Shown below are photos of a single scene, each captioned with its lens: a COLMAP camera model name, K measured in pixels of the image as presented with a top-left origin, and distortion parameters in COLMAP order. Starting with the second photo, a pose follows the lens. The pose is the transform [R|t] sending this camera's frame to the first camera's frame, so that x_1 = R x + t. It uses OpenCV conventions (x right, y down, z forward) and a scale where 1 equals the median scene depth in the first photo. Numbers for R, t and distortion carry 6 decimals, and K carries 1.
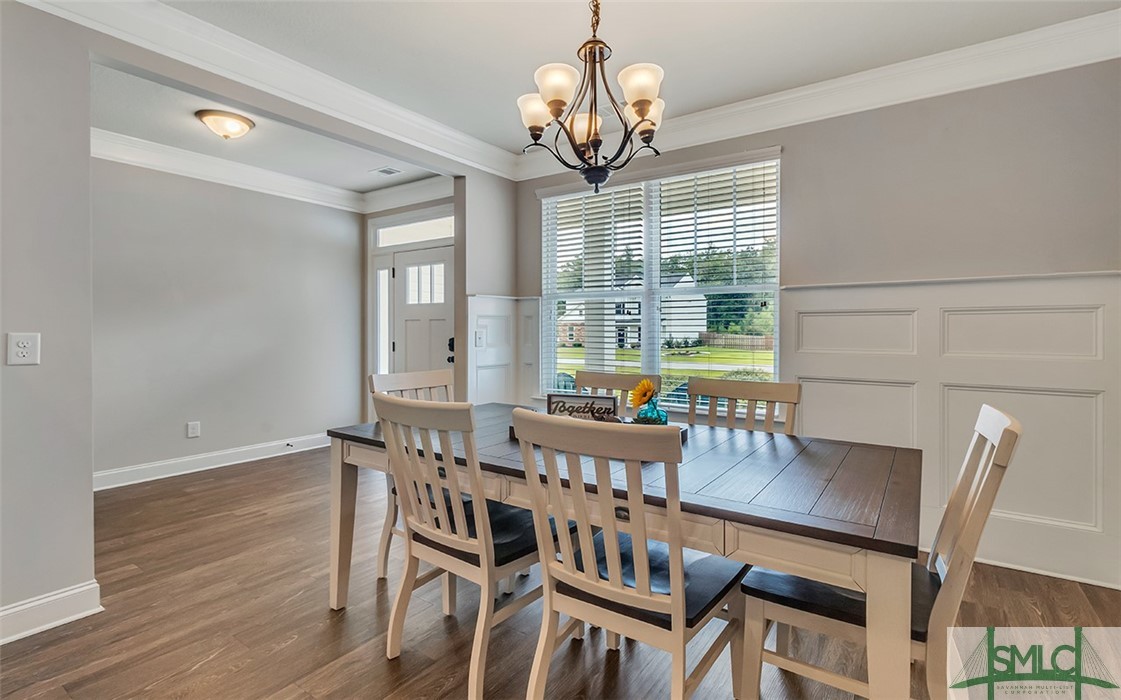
lens RADIAL K [[526.4, 0, 569.3], [0, 526.4, 332.7], [0, 0, 1]] dist [0.001984, 0.000207]
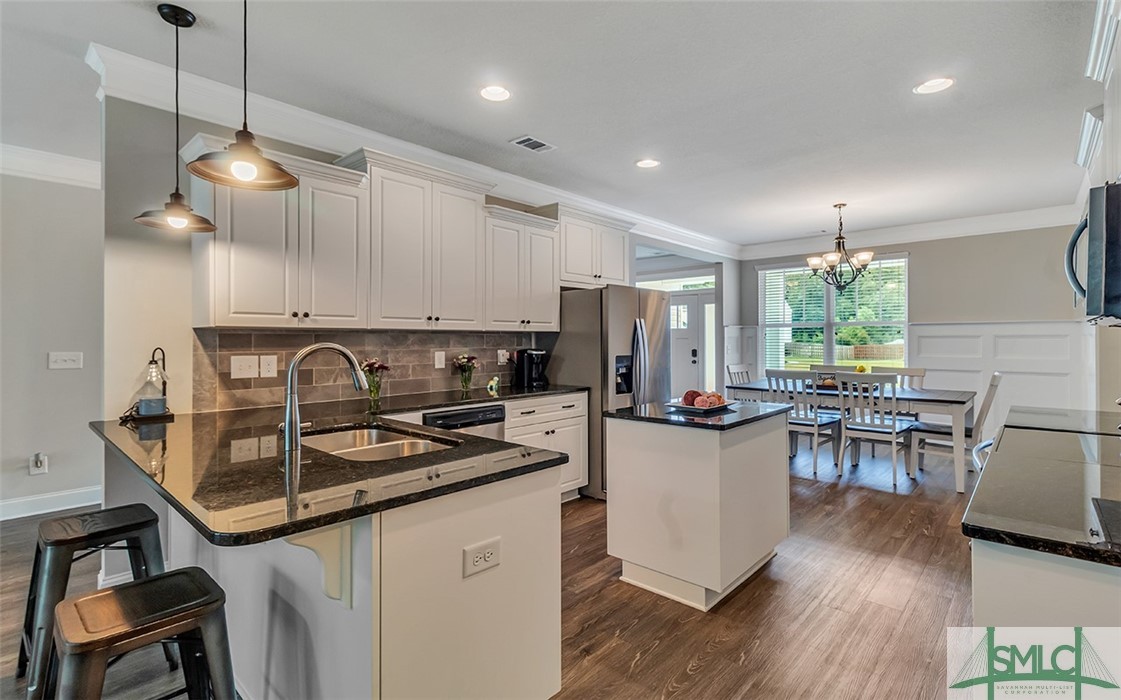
lens RADIAL K [[524.3, 0, 572.3], [0, 524.3, 342.0], [0, 0, 1]] dist [0.001311, 0.000150]
pose [[0.991791, -0.004839, -0.127775, -0.624907], [0.004710, 0.999988, -0.001309, -0.020961], [0.127780, 0.000697, 0.991802, -1.163515]]
